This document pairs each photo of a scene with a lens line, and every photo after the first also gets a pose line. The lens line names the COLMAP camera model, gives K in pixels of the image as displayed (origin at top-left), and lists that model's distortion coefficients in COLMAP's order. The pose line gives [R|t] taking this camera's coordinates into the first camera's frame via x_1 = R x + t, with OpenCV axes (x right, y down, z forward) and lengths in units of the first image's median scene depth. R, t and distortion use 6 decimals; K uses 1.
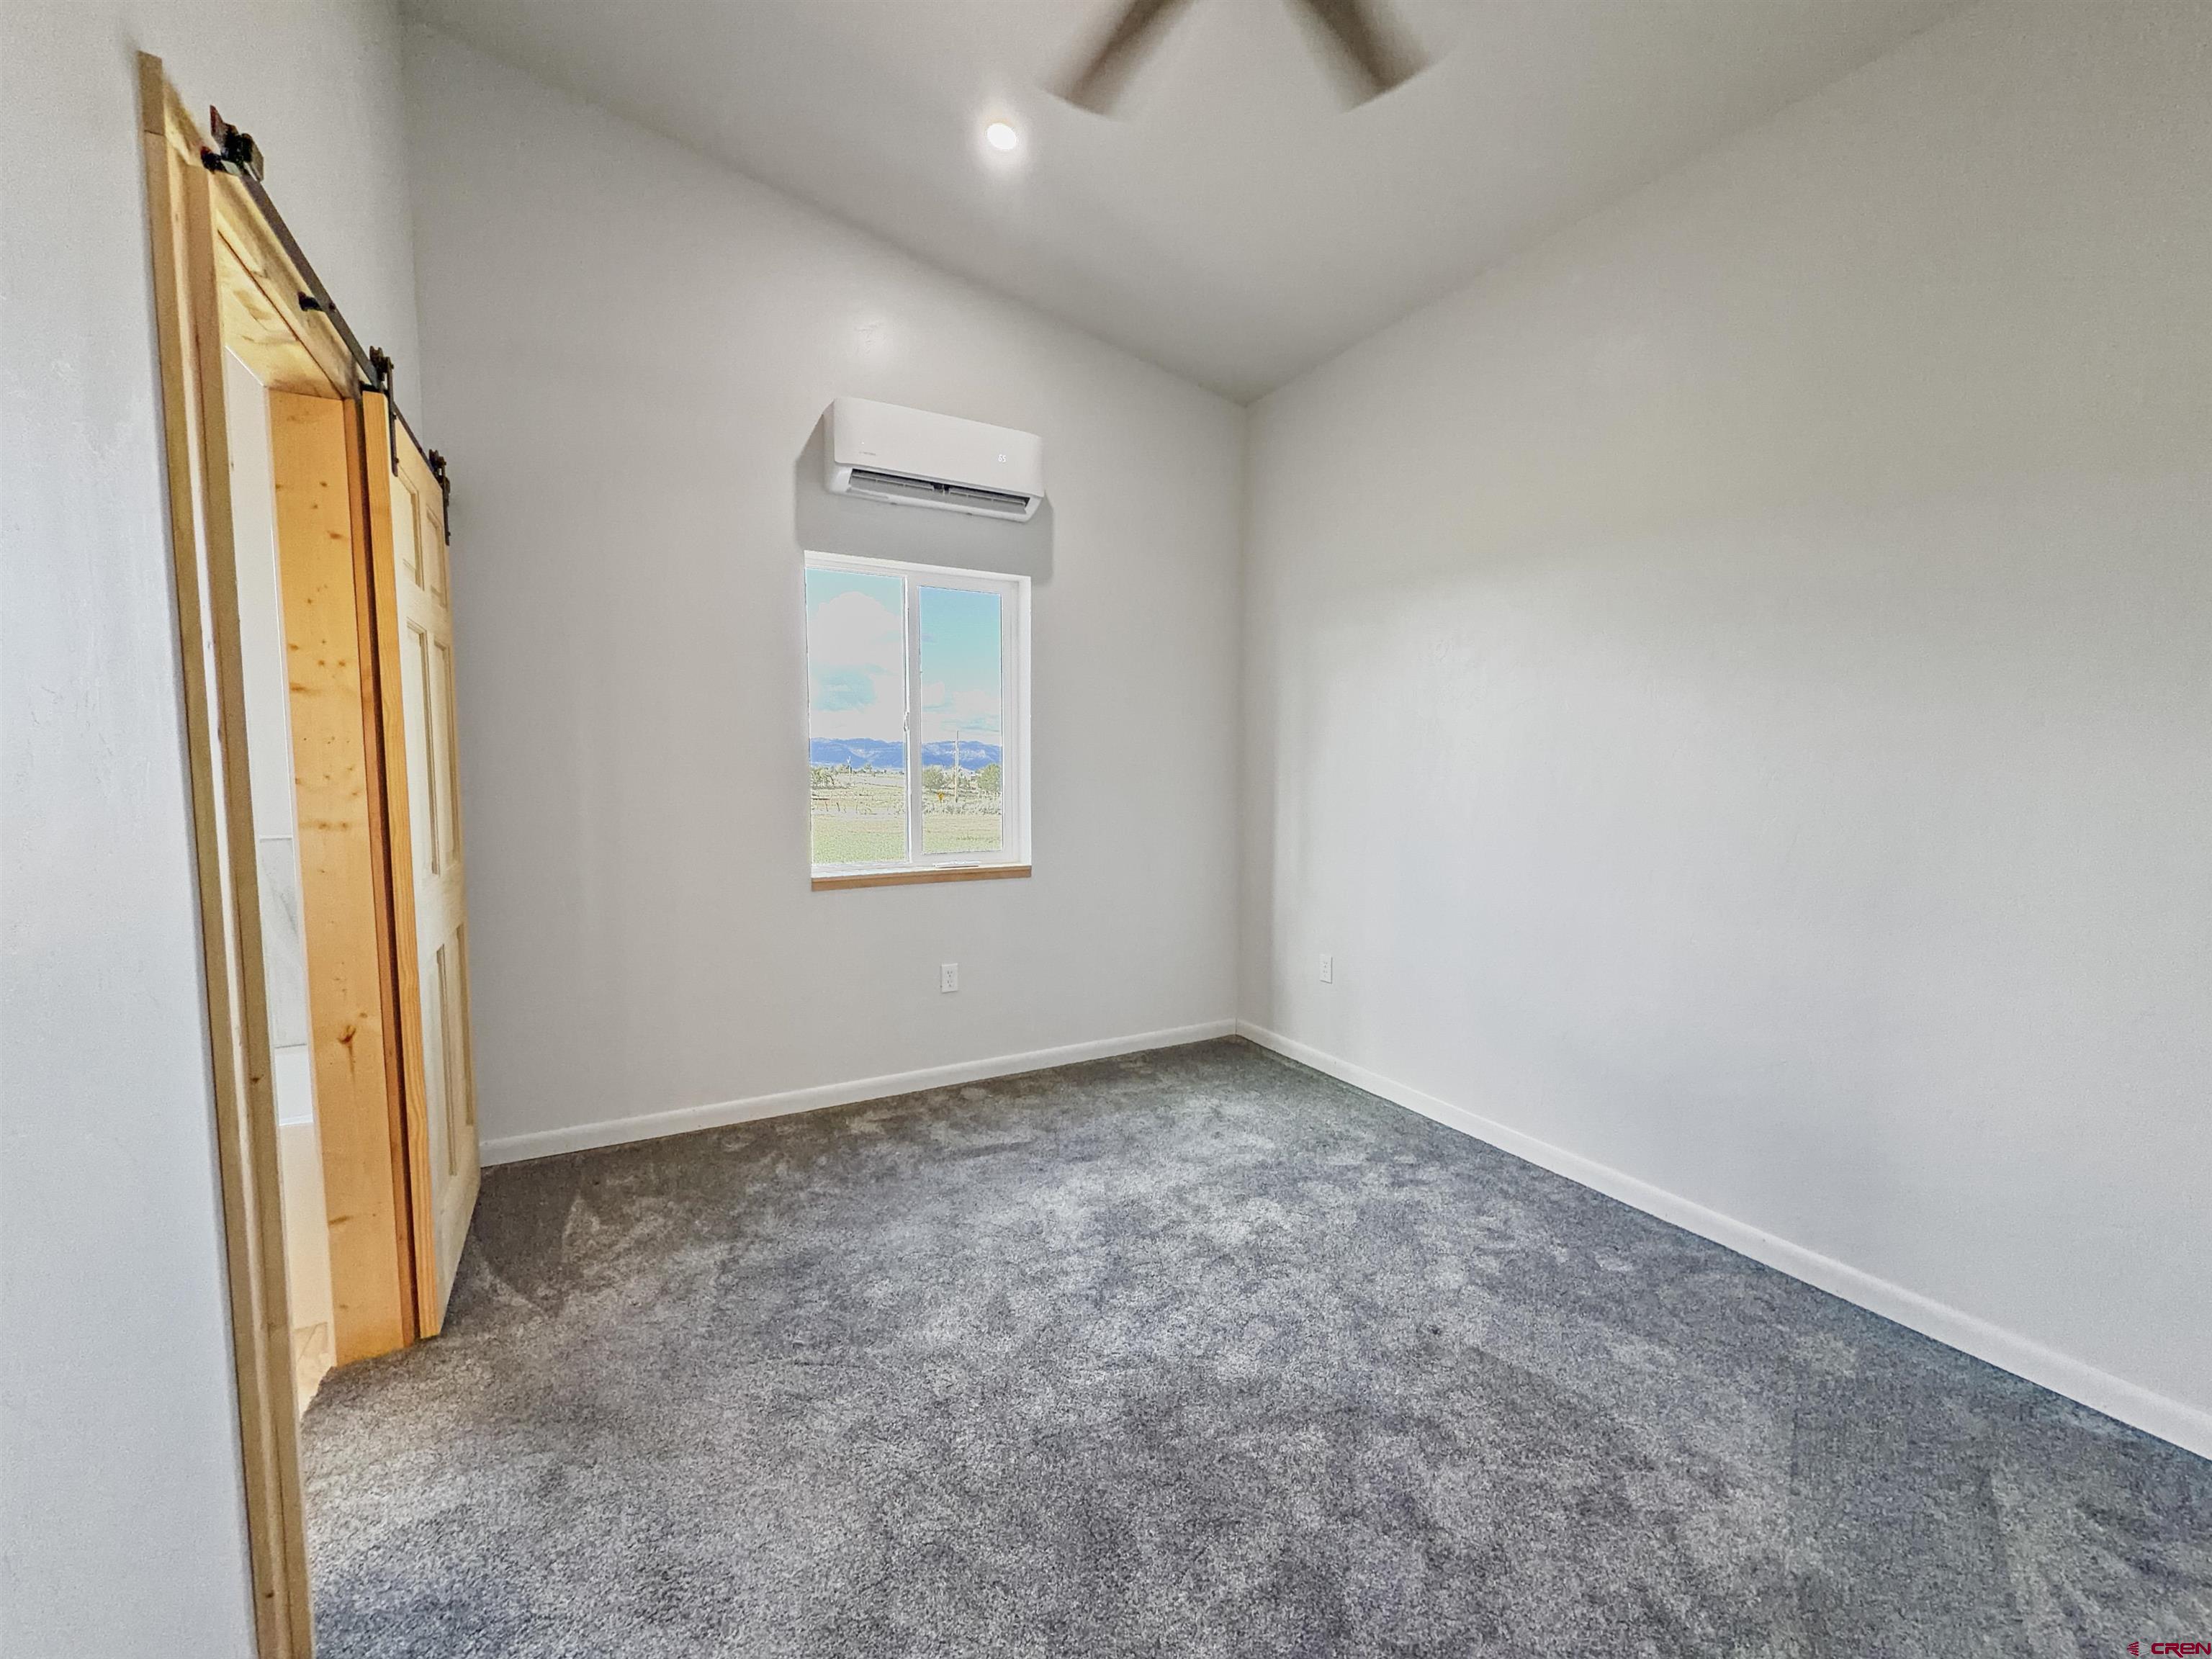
lens RADIAL K [[882.8, 0, 1105.6], [0, 882.8, 818.5], [0, 0, 1]] dist [-0.001790, -0.000029]
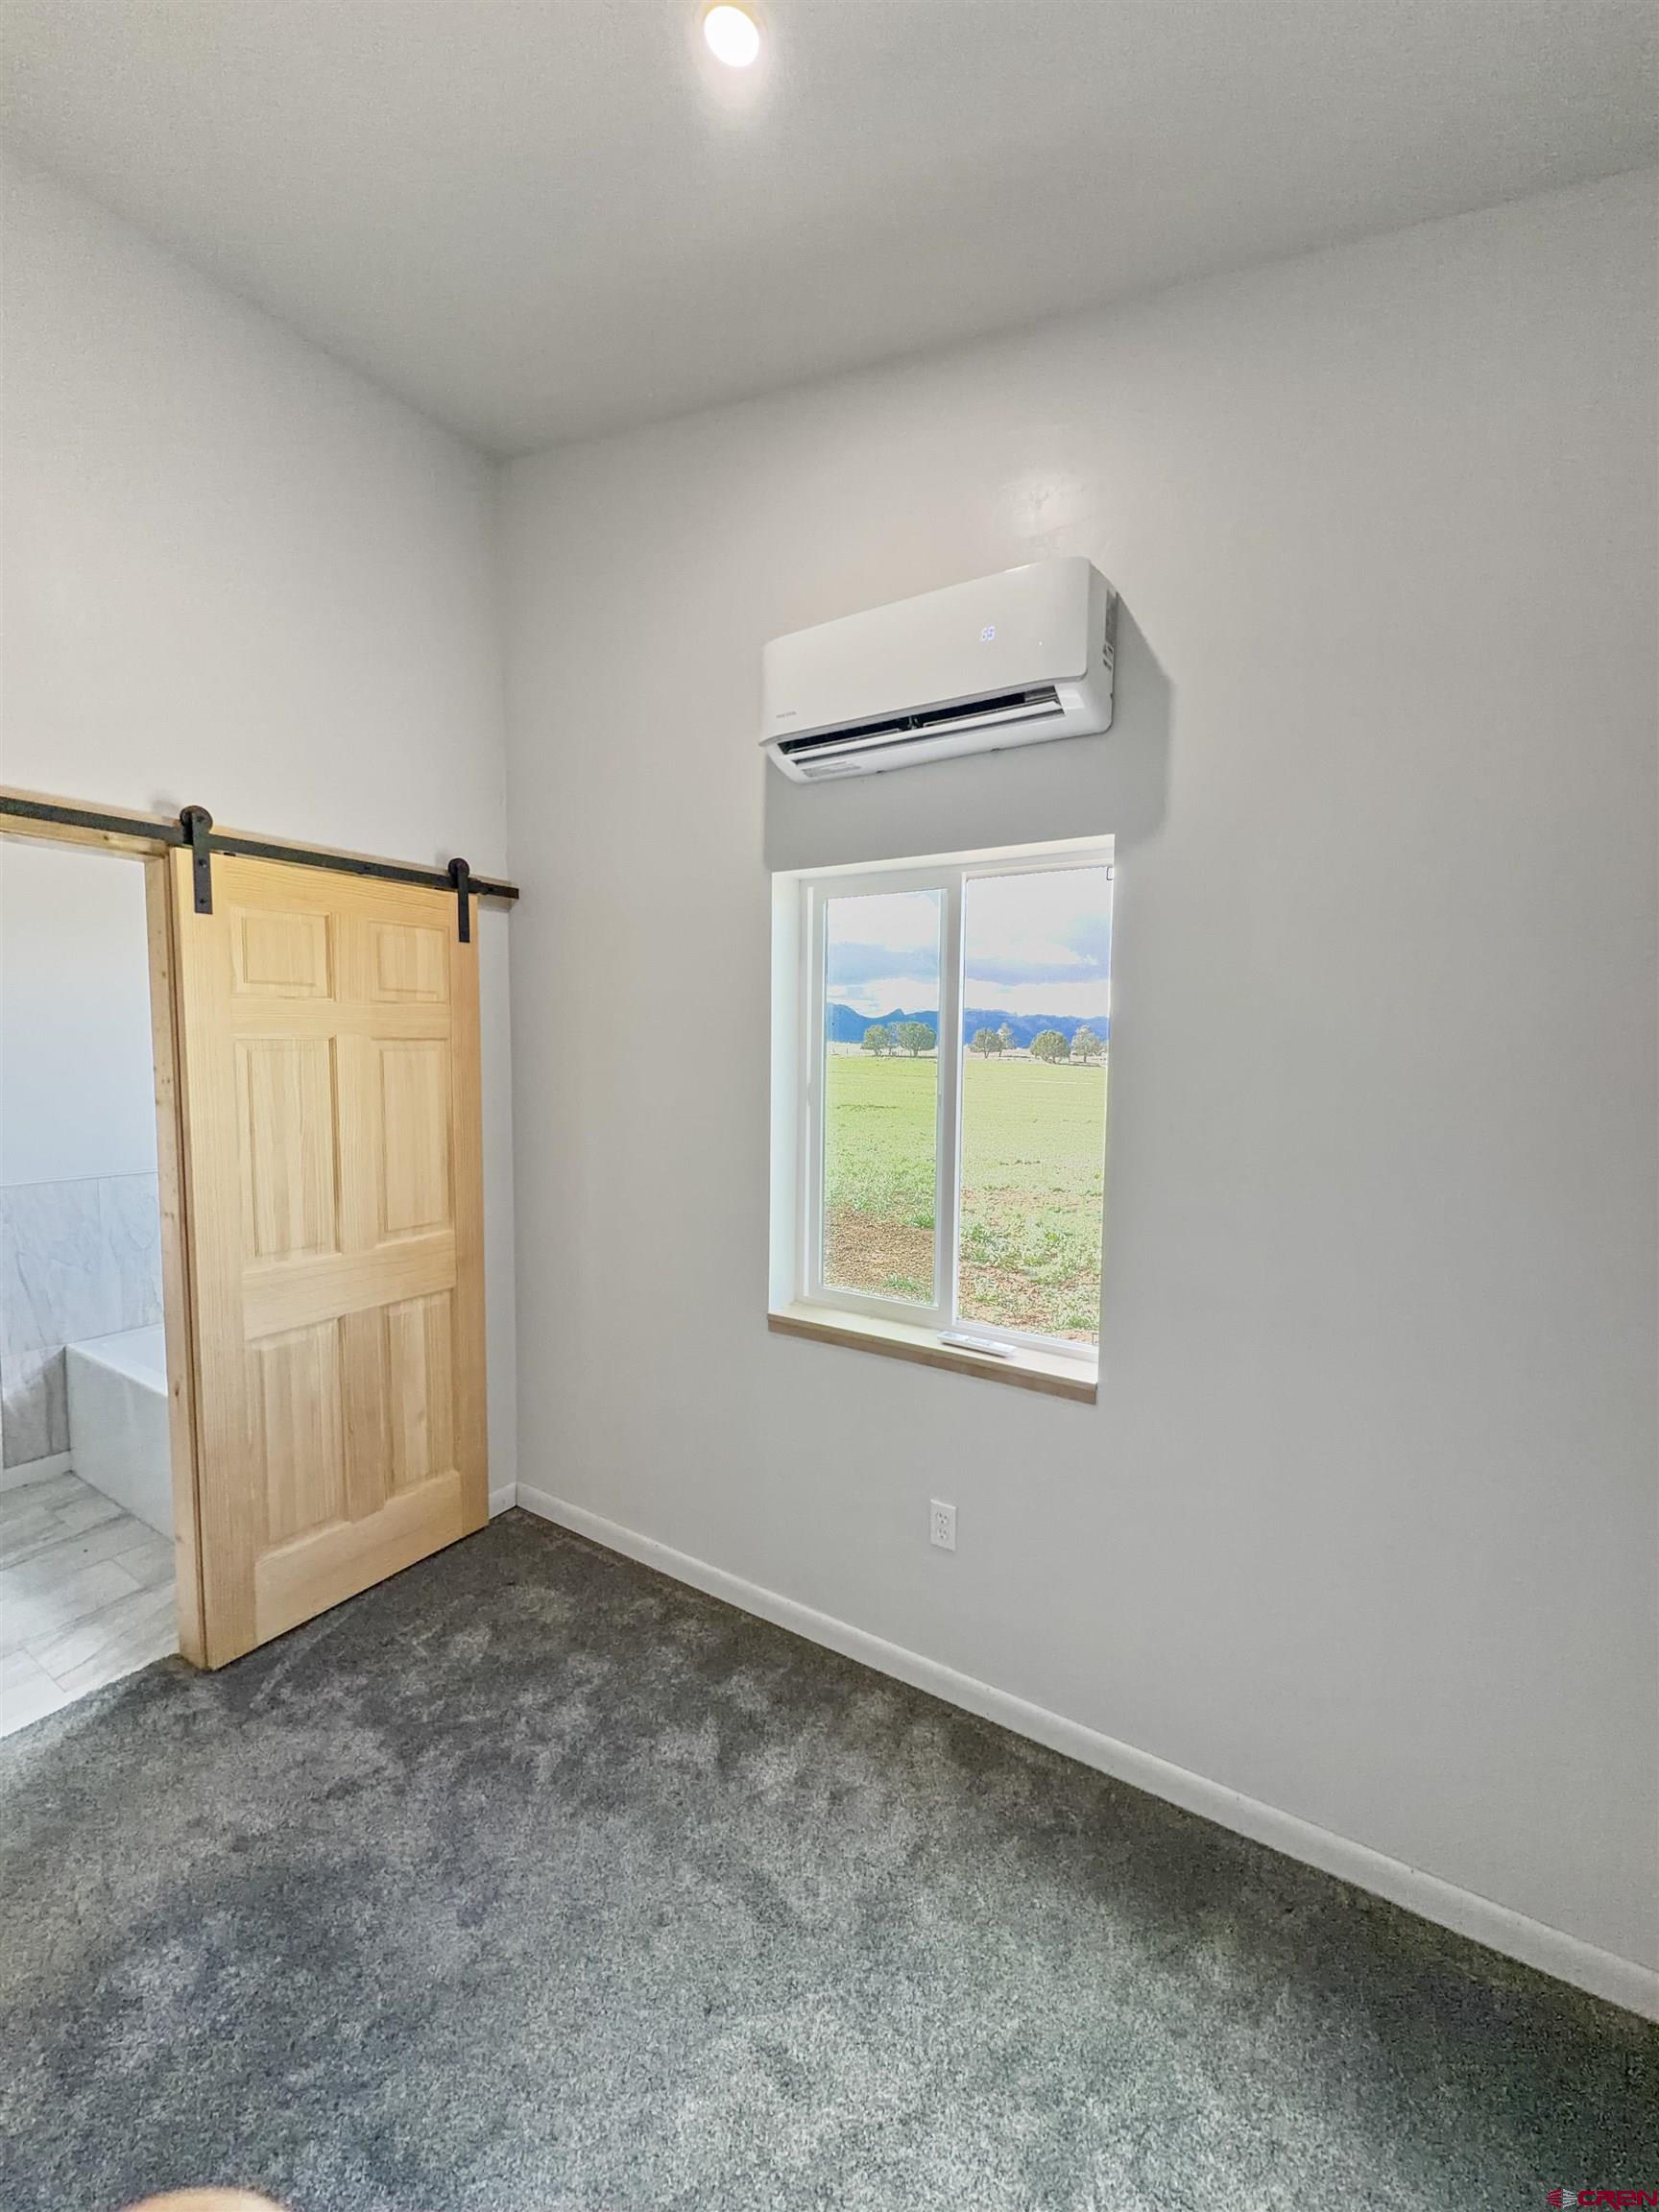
lens RADIAL K [[882.8, 0, 828.2], [0, 882.8, 1116.8], [0, 0, 1]] dist [-0.001790, -0.000029]
pose [[0.486613, 0.059073, -0.871618, 0.326443], [-0.079810, 0.996545, 0.022982, -0.118211], [0.869964, 0.058380, 0.489647, 0.676972]]
